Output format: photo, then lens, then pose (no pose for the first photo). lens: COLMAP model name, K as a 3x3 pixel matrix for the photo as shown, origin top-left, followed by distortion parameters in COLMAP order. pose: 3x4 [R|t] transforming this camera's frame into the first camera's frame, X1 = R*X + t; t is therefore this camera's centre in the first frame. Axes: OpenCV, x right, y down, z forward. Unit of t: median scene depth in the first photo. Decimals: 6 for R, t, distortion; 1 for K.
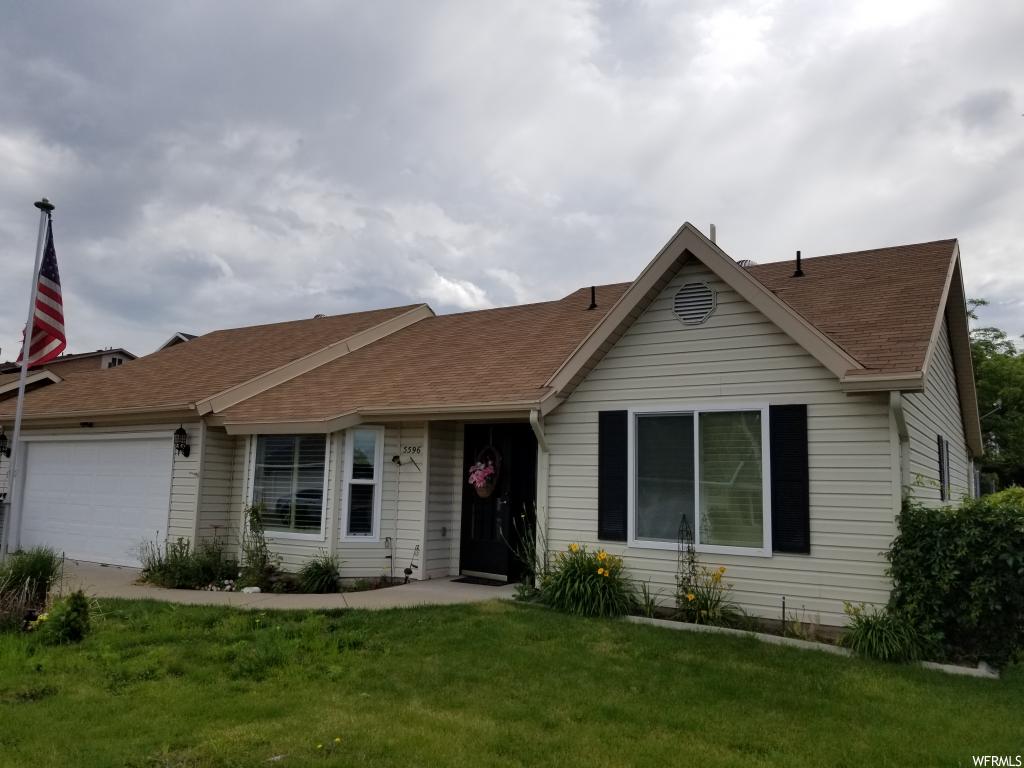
lens RADIAL K [[792.0, 0, 494.8], [0, 792.0, 387.8], [0, 0, 1]] dist [0.085165, -0.142434]
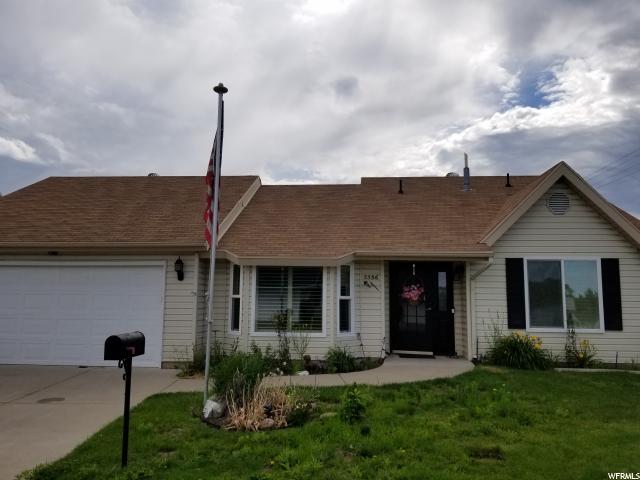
lens RADIAL K [[495.0, 0, 309.2], [0, 495.0, 242.4], [0, 0, 1]] dist [0.085165, -0.142434]
pose [[0.870243, 0.033749, 0.491465, -0.704812], [-0.049347, 0.998605, 0.018805, -0.004459], [-0.490145, -0.040617, 0.870694, 0.196988]]
